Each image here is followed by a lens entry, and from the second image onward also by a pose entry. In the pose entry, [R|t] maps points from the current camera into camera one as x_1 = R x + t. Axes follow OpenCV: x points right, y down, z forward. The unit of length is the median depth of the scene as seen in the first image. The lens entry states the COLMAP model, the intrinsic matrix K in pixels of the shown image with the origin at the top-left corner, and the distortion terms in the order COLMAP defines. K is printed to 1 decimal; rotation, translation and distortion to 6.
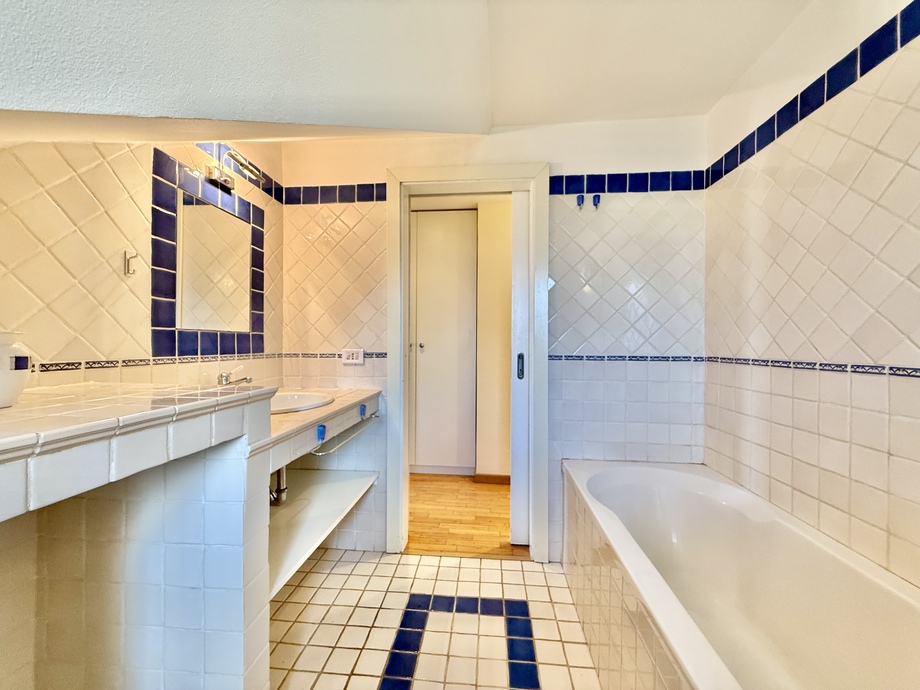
lens RADIAL K [[367.2, 0, 465.4], [0, 367.2, 348.5], [0, 0, 1]] dist [-0.000741, 0.000103]
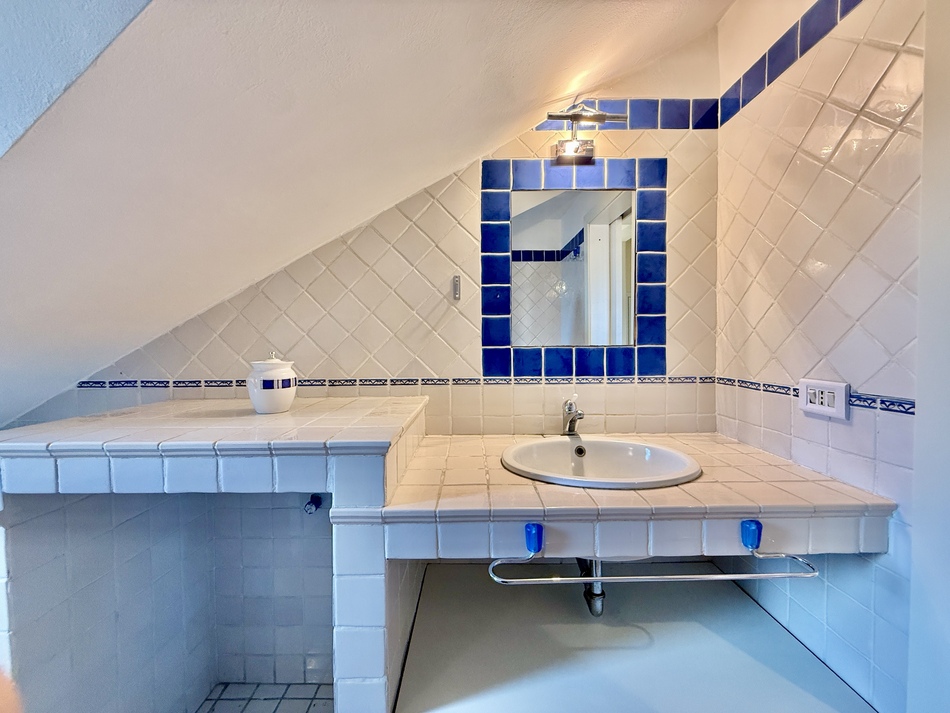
lens RADIAL K [[379.2, 0, 477.1], [0, 379.2, 358.2], [0, 0, 1]] dist [-0.000741, 0.000103]
pose [[0.075796, 0.037000, -0.996437, 0.158223], [-0.003402, 0.999315, 0.036848, -0.060875], [0.997118, 0.000597, 0.075870, 0.859997]]
